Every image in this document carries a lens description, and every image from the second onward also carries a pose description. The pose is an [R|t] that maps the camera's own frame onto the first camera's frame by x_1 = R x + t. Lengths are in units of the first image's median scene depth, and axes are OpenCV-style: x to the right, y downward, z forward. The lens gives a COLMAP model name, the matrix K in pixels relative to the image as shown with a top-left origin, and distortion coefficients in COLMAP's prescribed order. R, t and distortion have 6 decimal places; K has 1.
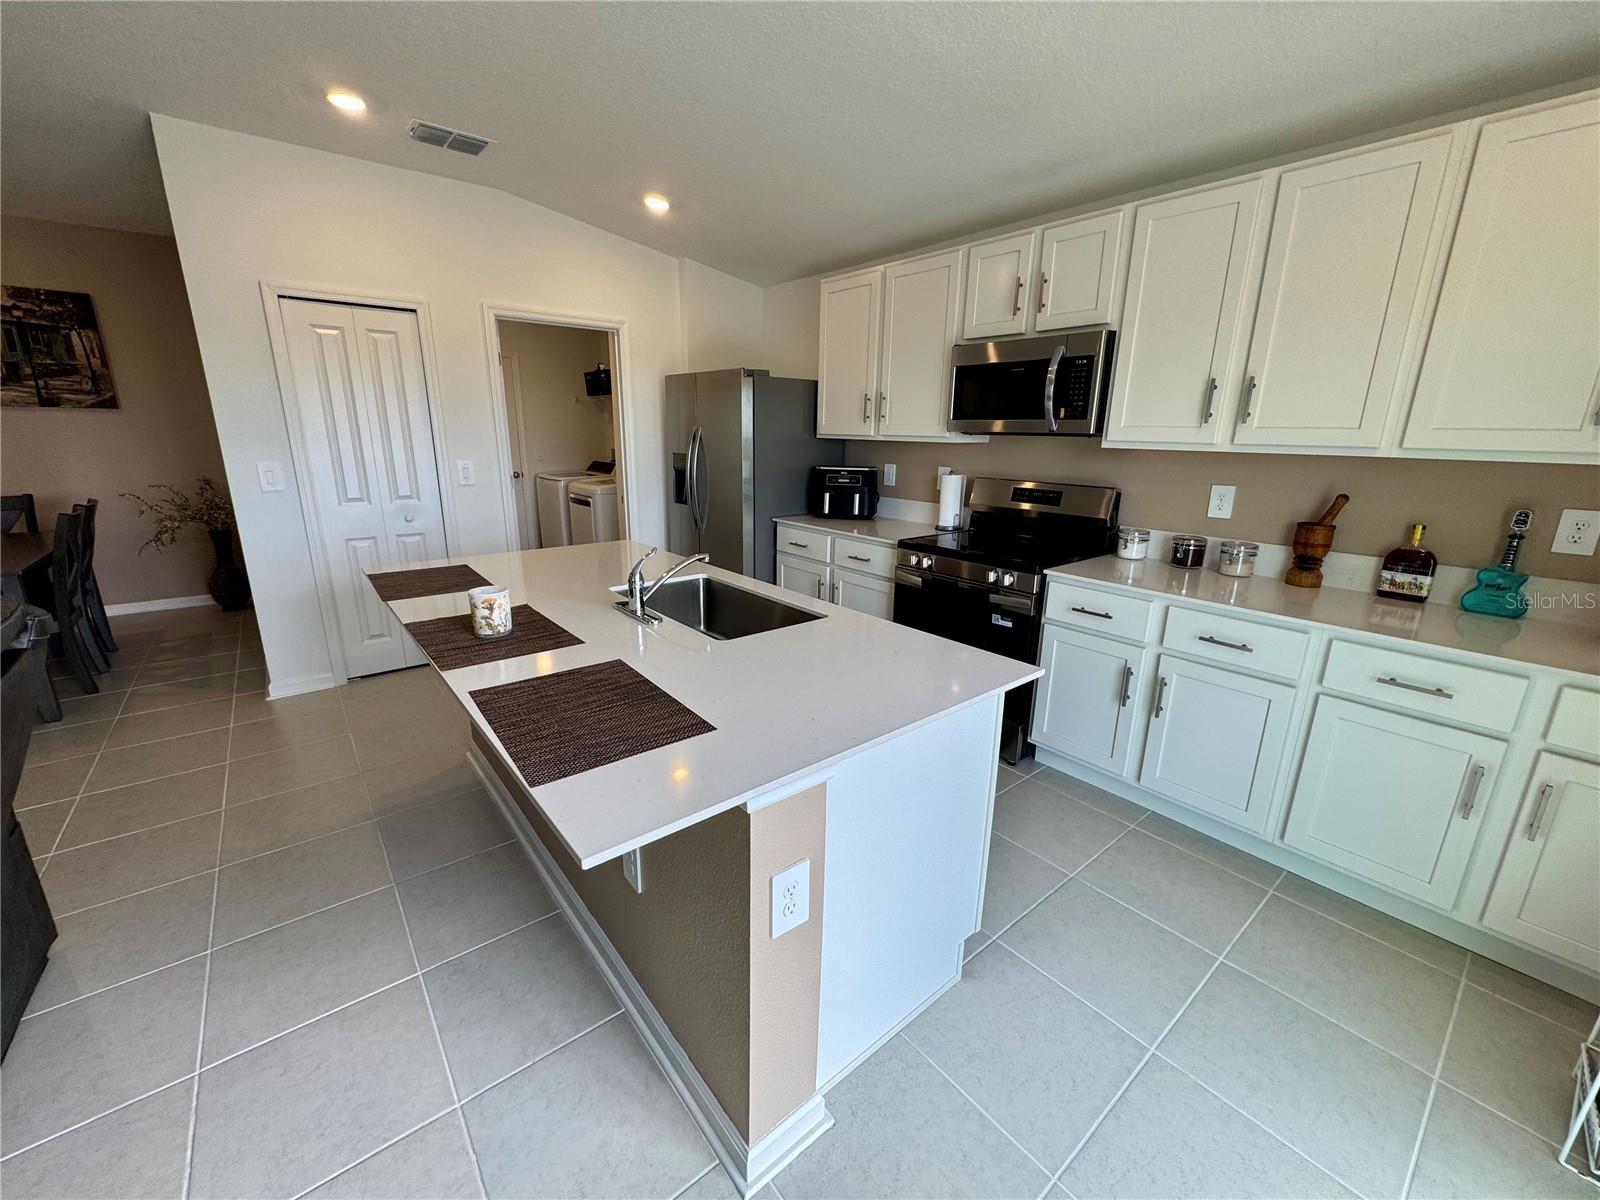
lens RADIAL K [[638.2, 0, 800.0], [0, 638.2, 600.0], [0, 0, 1]] dist [-0.001344, -0.000388]
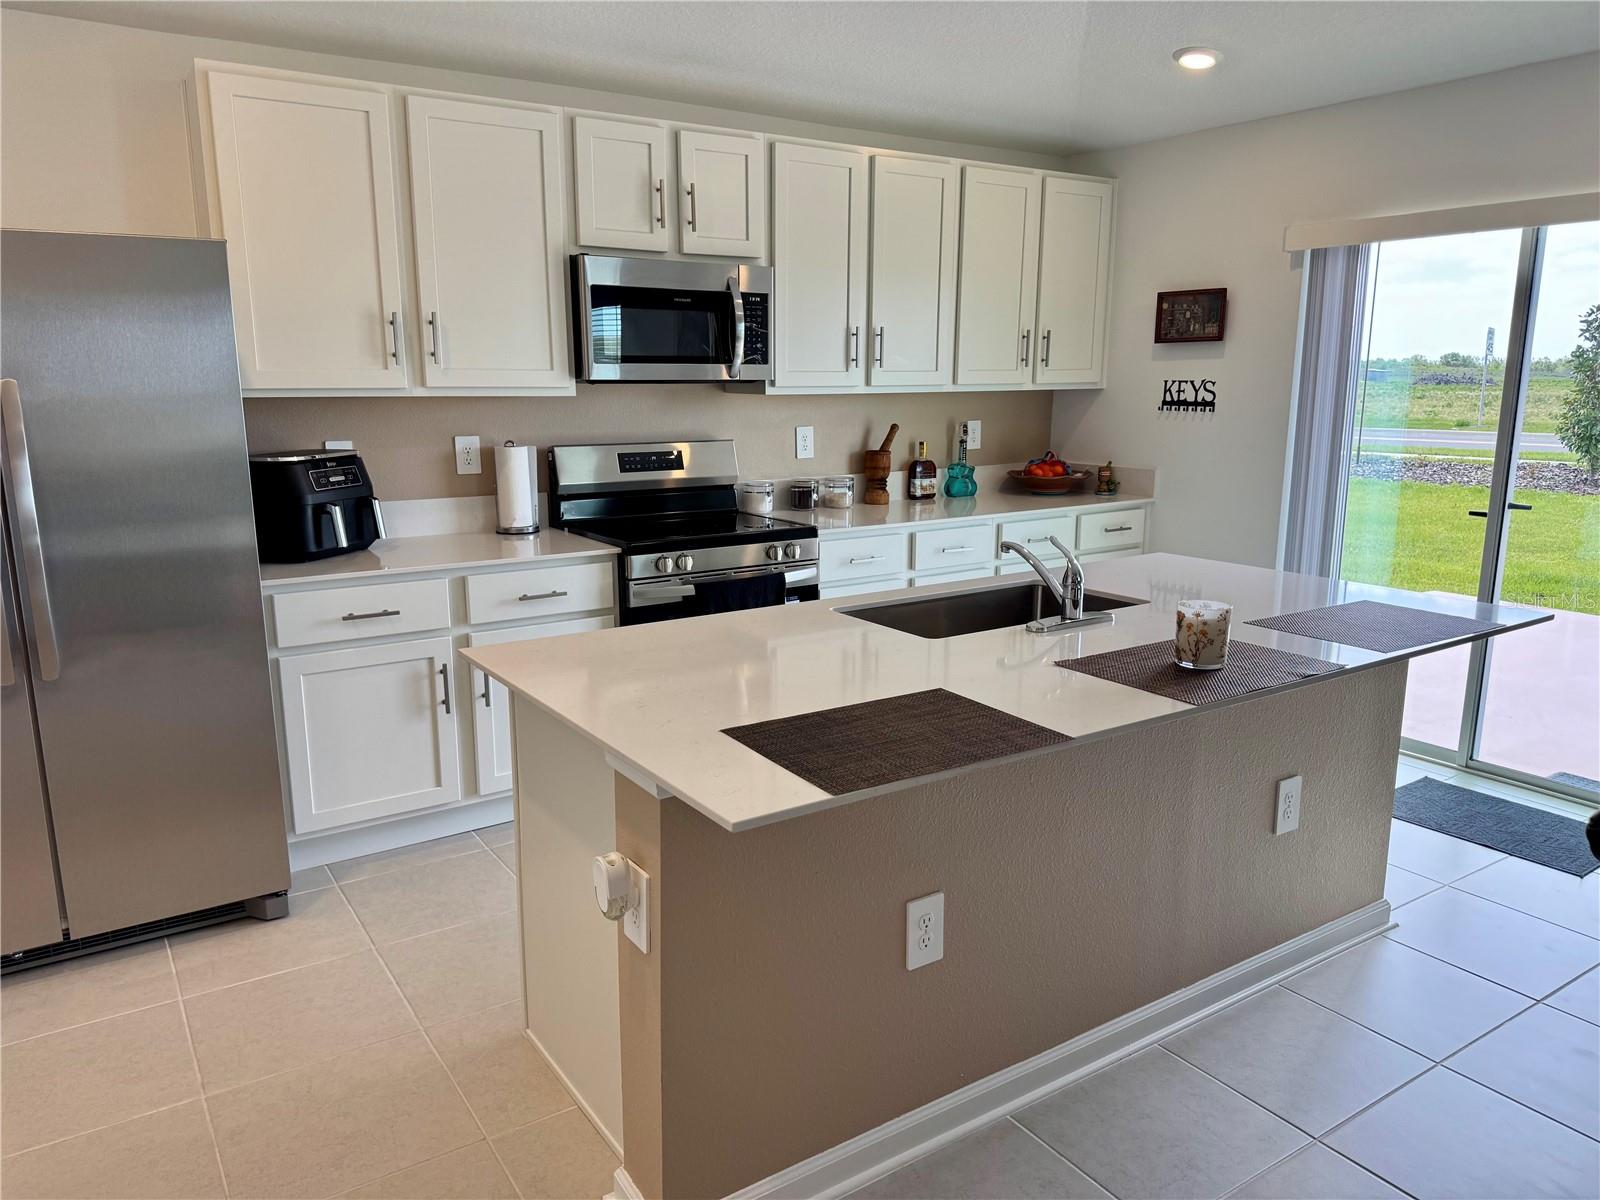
lens RADIAL K [[1120.8, 0, 800.0], [0, 1120.8, 600.0], [0, 0, 1]] dist [0.101547, 0.000085]
pose [[0.089537, -0.199710, 0.975756, -0.940609], [0.267408, 0.948540, 0.169602, -0.180426], [-0.959414, 0.245739, 0.138334, 0.662114]]
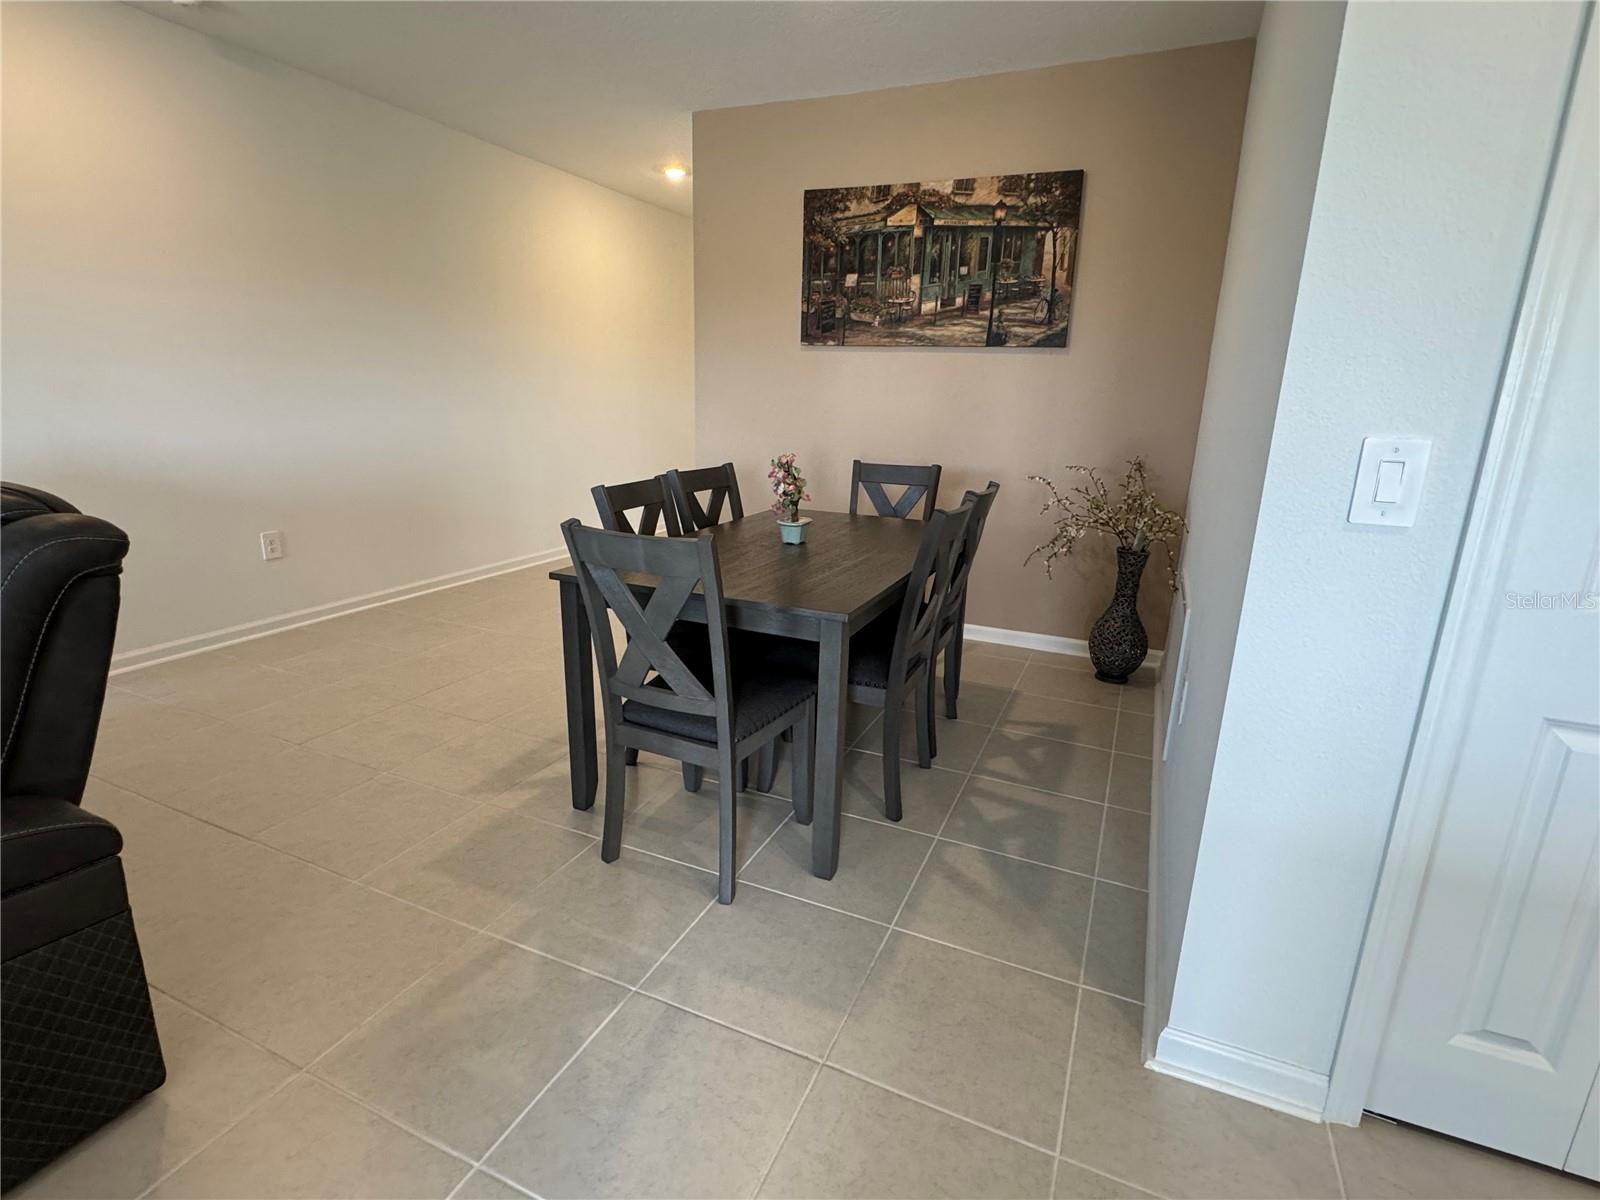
lens RADIAL K [[777.9, 0, 800.0], [0, 777.9, 600.0], [0, 0, 1]] dist [0.000225, -0.000286]
pose [[0.450319, 0.229833, -0.862780, -0.622615], [-0.250347, 0.960043, 0.125077, -0.114862], [0.857053, 0.159670, 0.489863, 0.583676]]
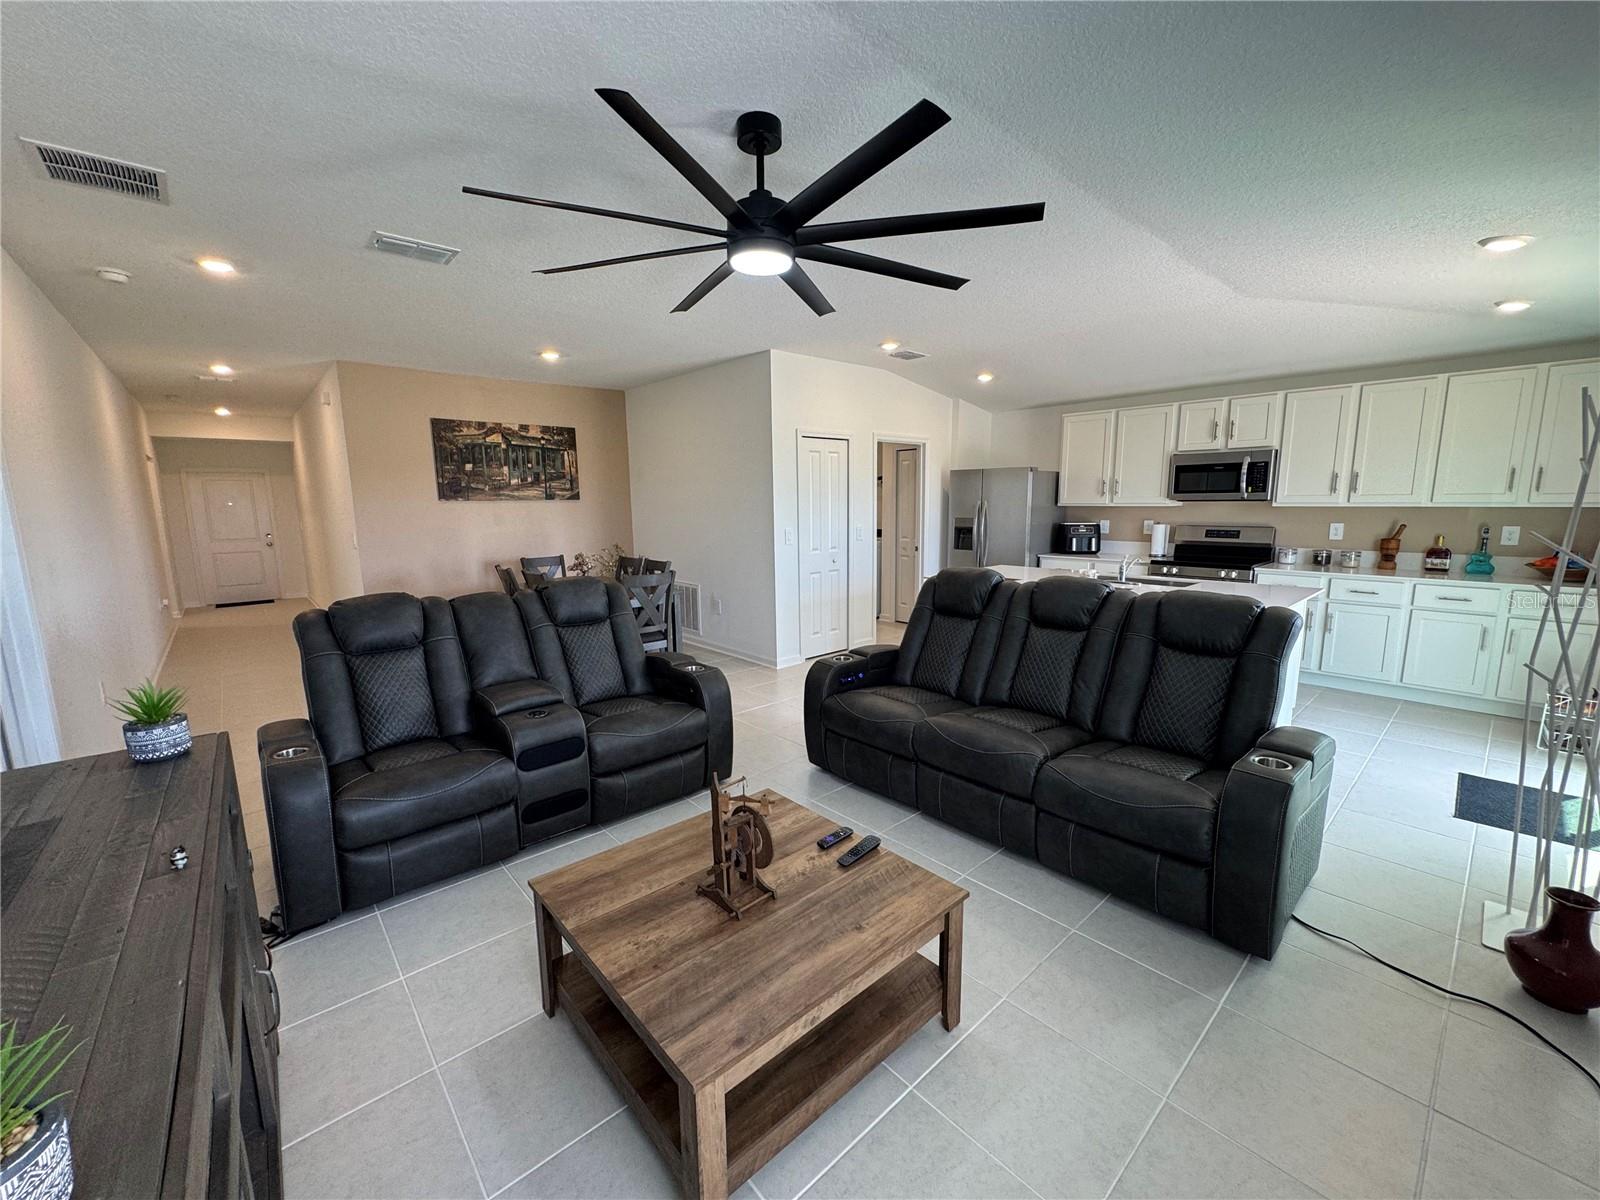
lens RADIAL K [[644.1, 0, 800.0], [0, 644.1, 600.0], [0, 0, 1]] dist [-0.001054, -0.000299]
pose [[0.998614, -0.033997, 0.040166, -0.875981], [0.038028, 0.993823, -0.104259, 0.162669], [-0.036374, 0.105642, 0.993739, -0.723777]]
